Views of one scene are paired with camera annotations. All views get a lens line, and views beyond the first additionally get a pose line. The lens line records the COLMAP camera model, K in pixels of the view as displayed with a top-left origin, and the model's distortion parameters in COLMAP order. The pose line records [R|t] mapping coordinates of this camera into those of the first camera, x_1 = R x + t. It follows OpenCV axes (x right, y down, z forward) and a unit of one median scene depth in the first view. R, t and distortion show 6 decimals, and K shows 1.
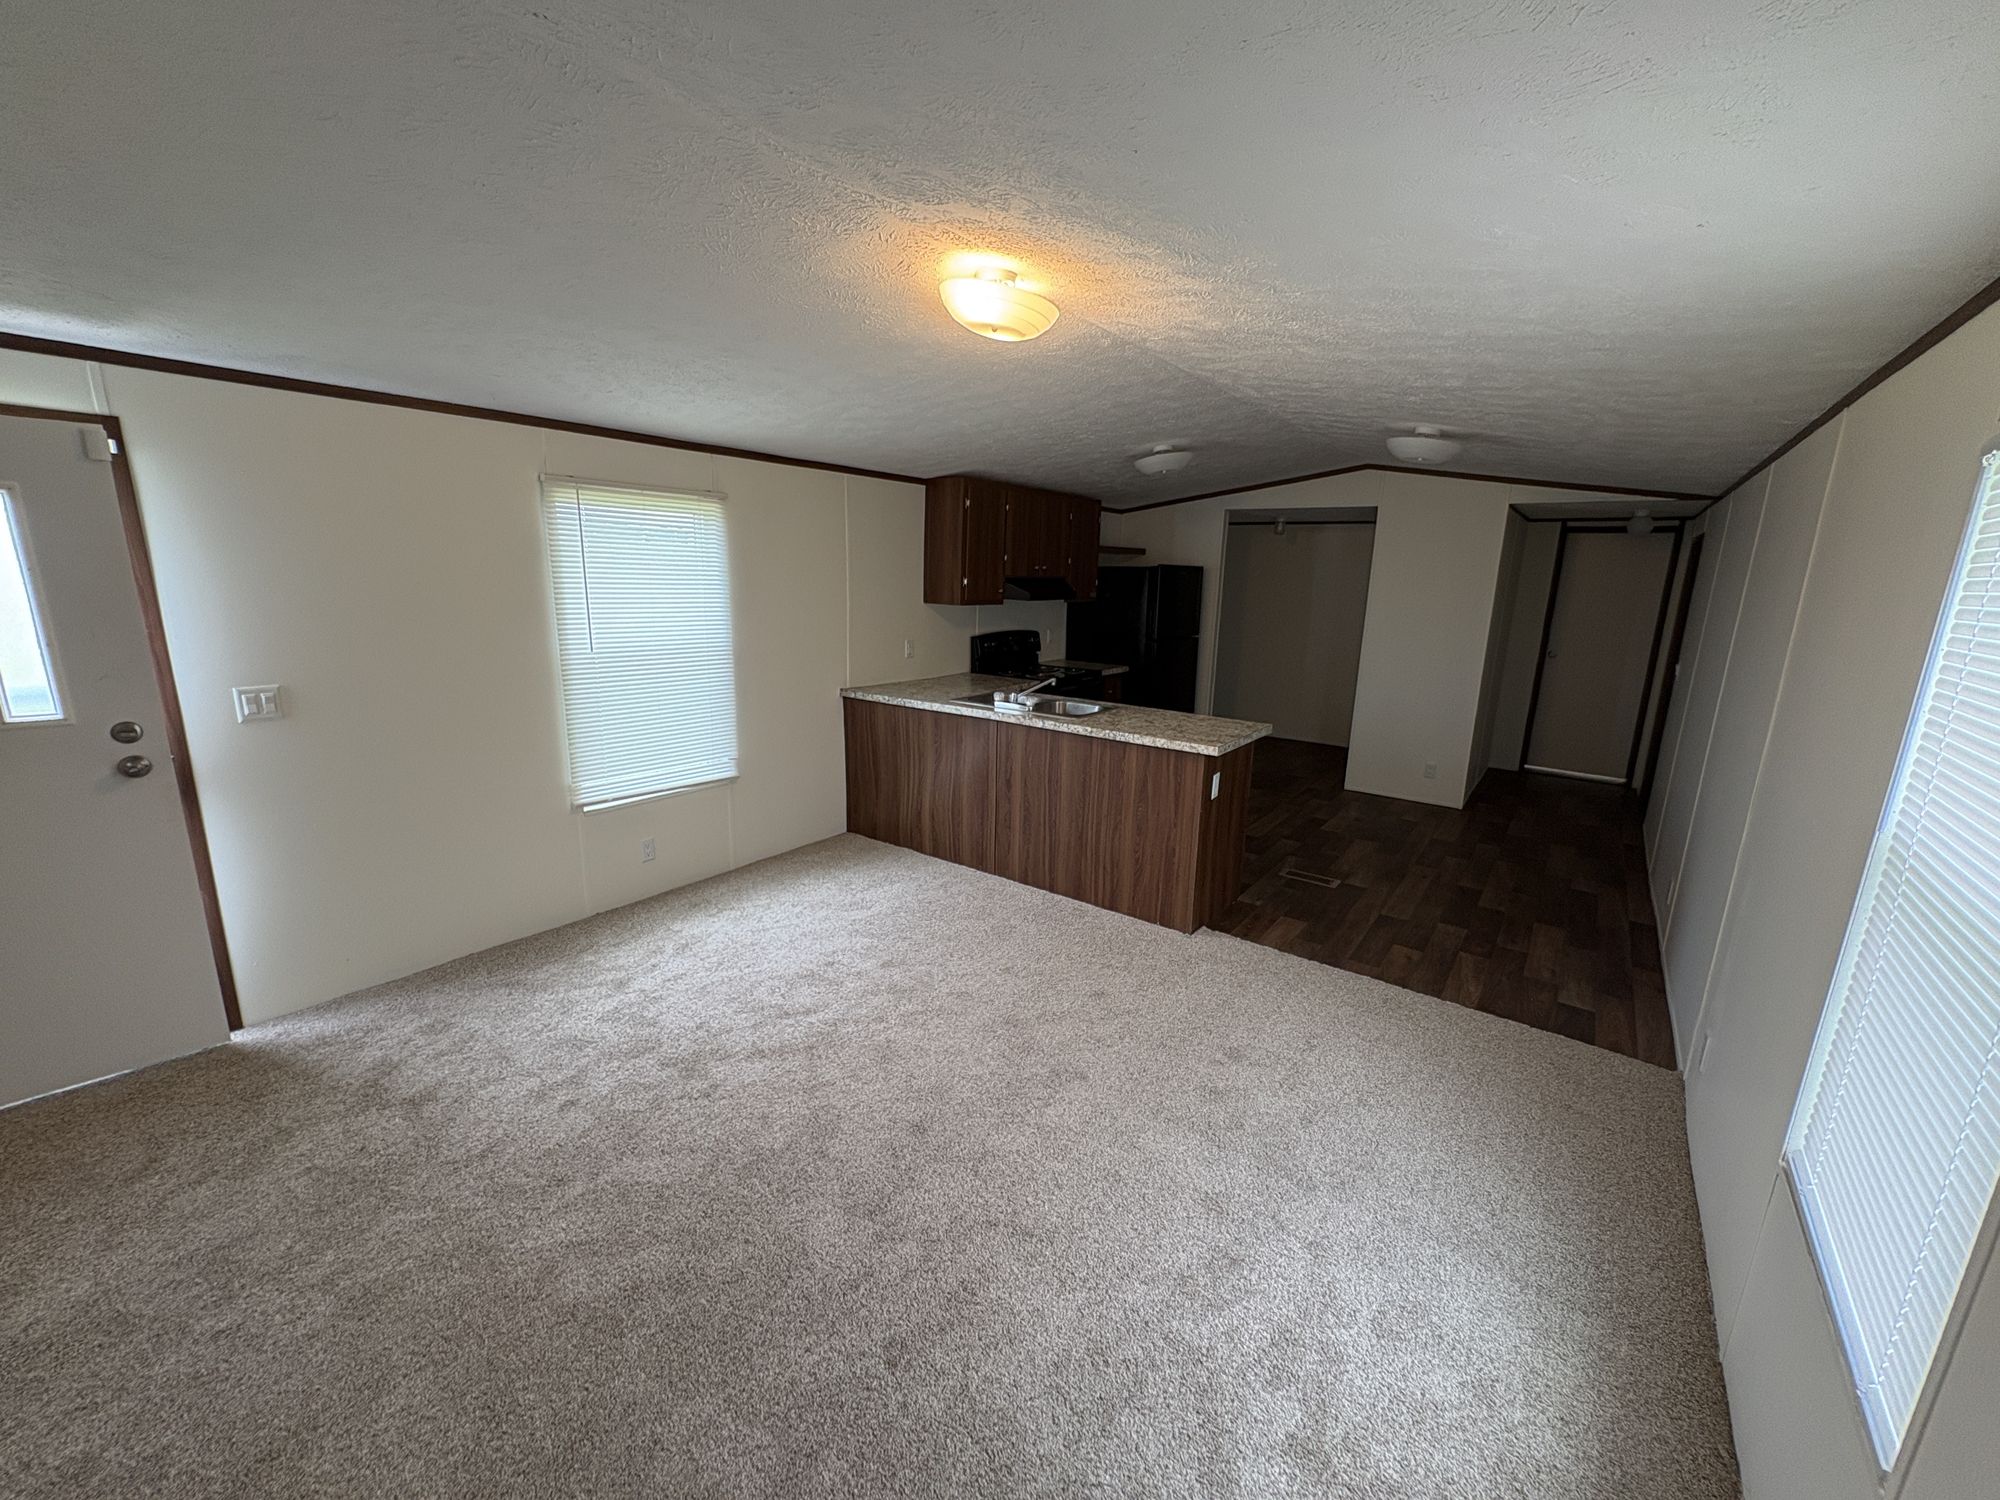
lens RADIAL K [[799.2, 0, 1001.2], [0, 799.2, 752.0], [0, 0, 1]] dist [-0.000526, 0.000367]
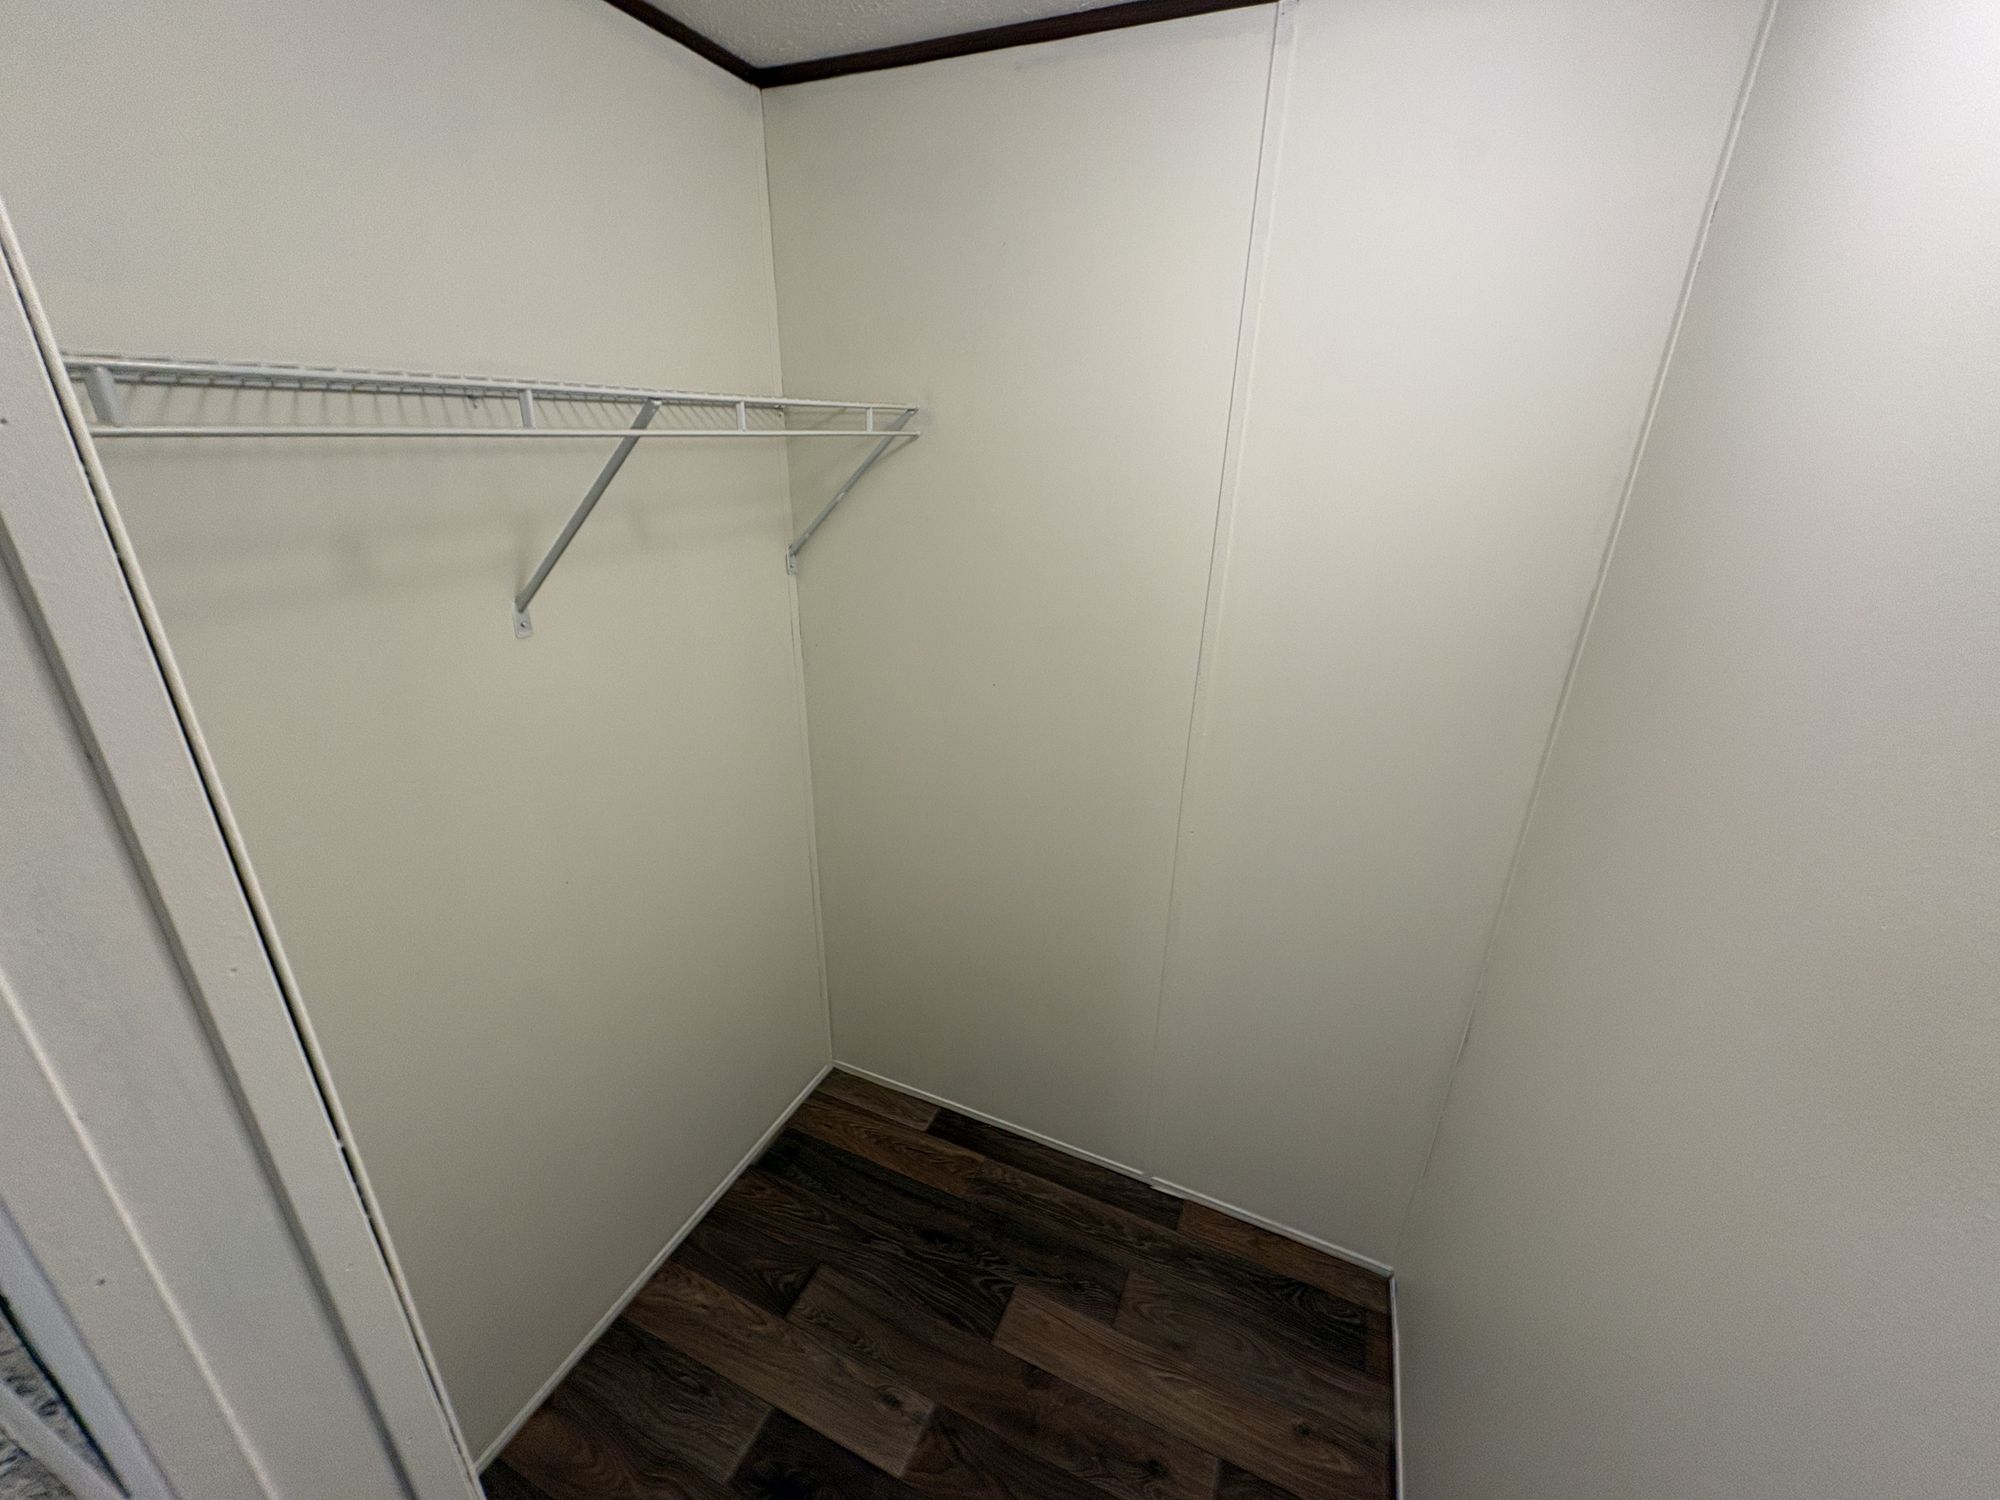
lens RADIAL K [[799.2, 0, 1006.1], [0, 799.2, 734.4], [0, 0, 1]] dist [-0.000526, 0.000367]
pose [[-0.220779, -0.387864, 0.894884, 0.348854], [0.187595, 0.883506, 0.429214, -0.280299], [-0.957113, 0.262637, -0.122299, 1.262825]]
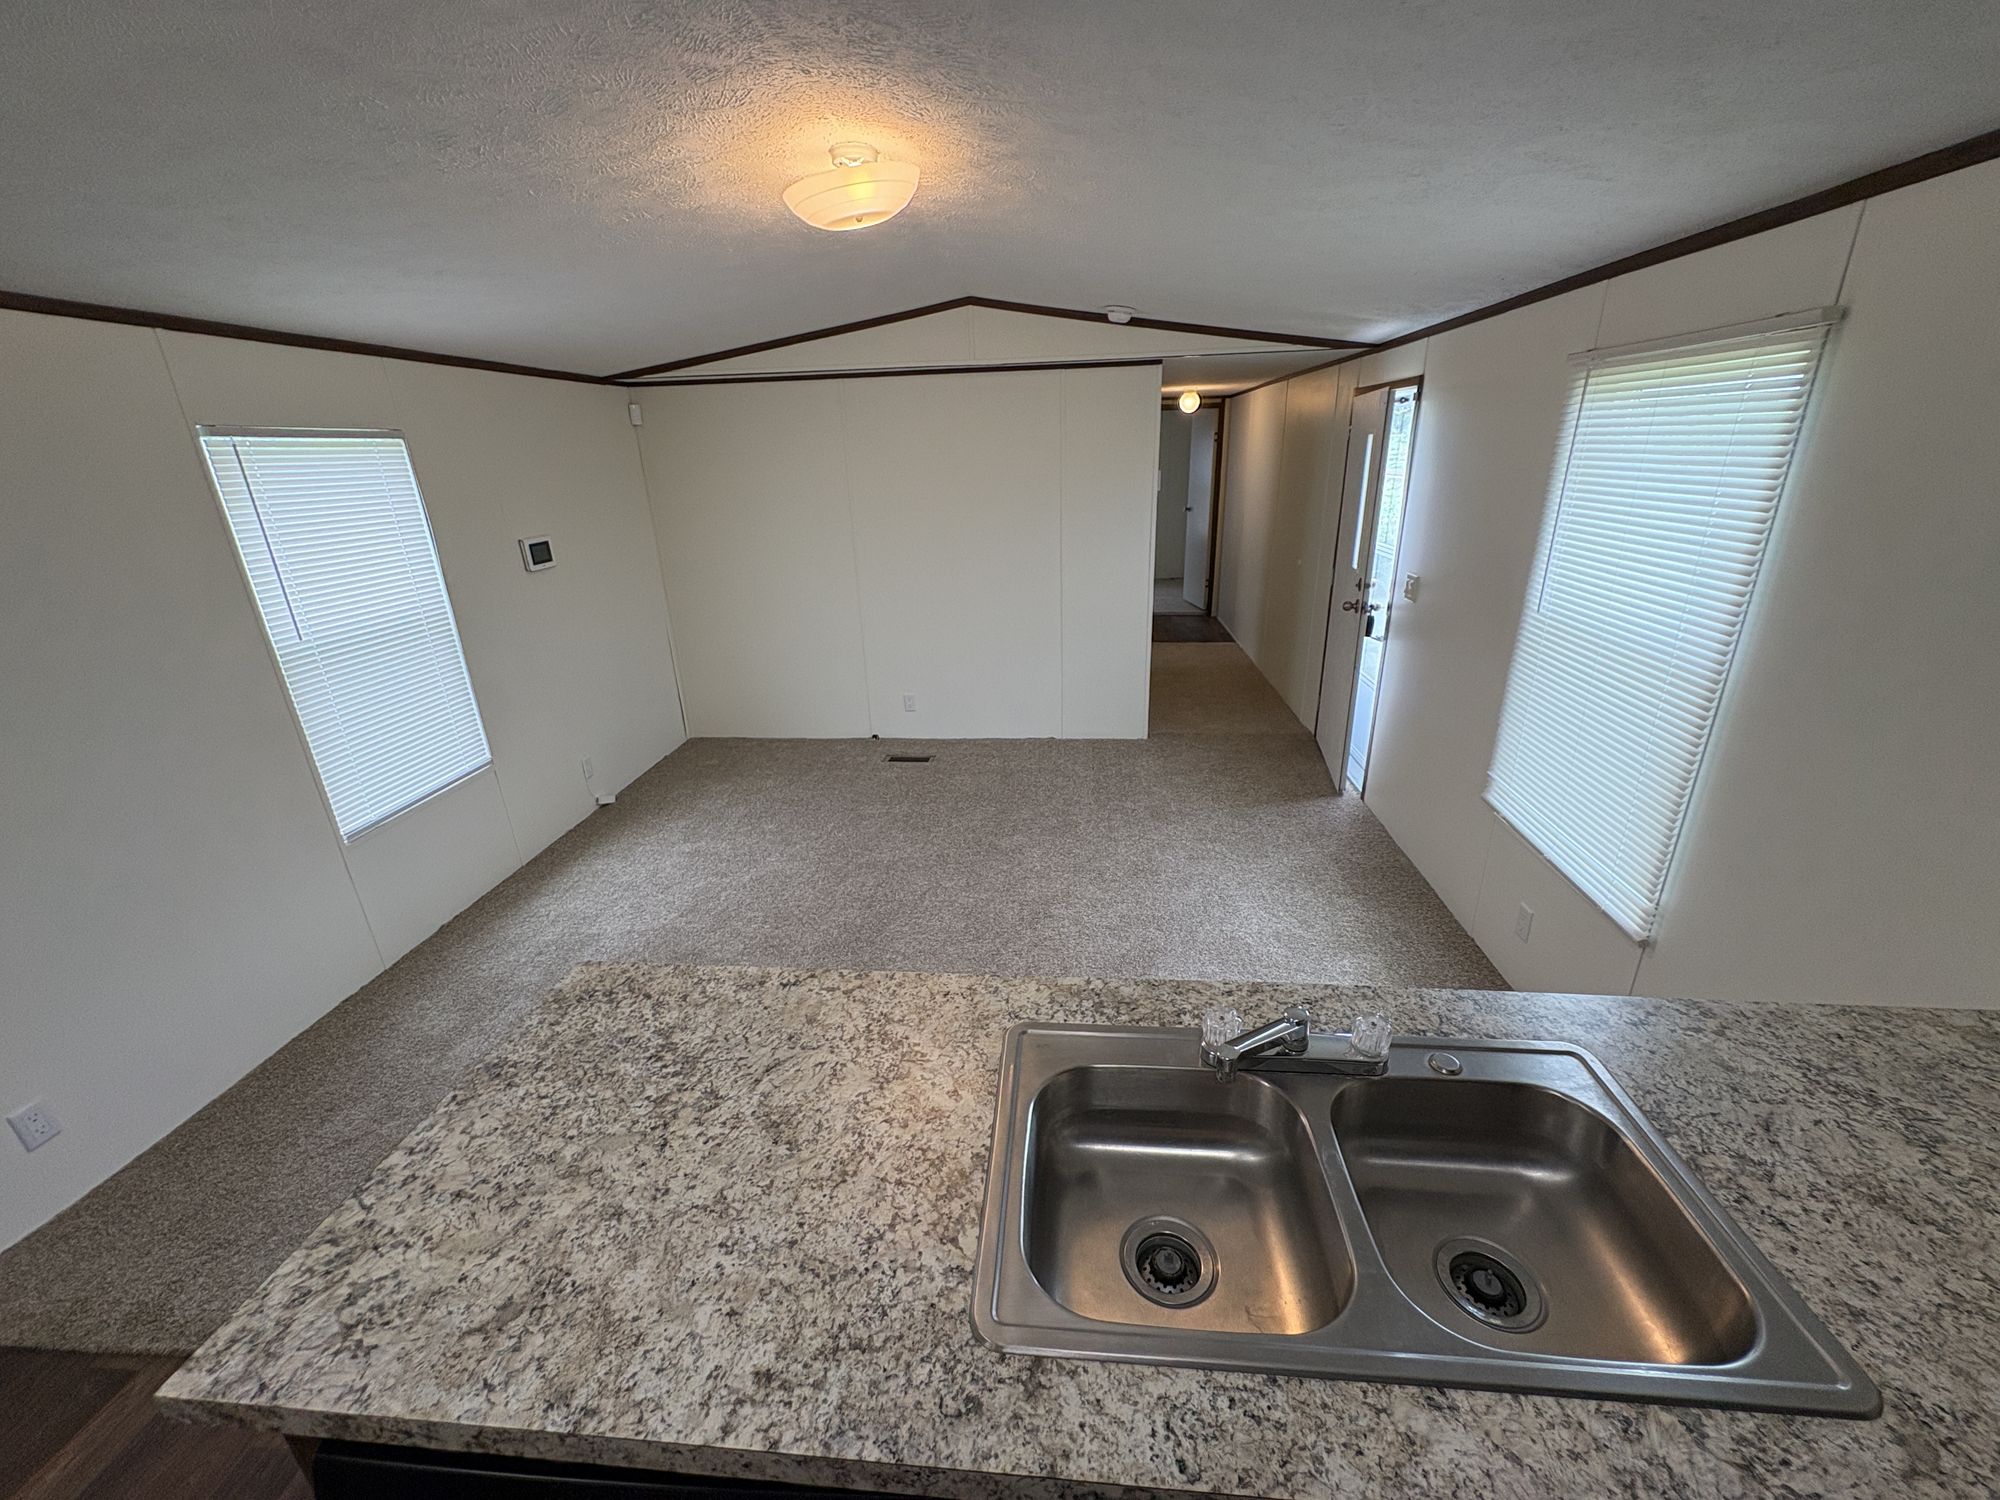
lens RADIAL K [[799.2, 0, 1003.2], [0, 799.2, 750.7], [0, 0, 1]] dist [-0.000526, 0.000367]
pose [[-0.854866, 0.180726, -0.486357, 0.227882], [-0.110395, 0.852556, 0.510844, -0.289970], [0.506969, 0.490394, -0.708870, 1.162195]]
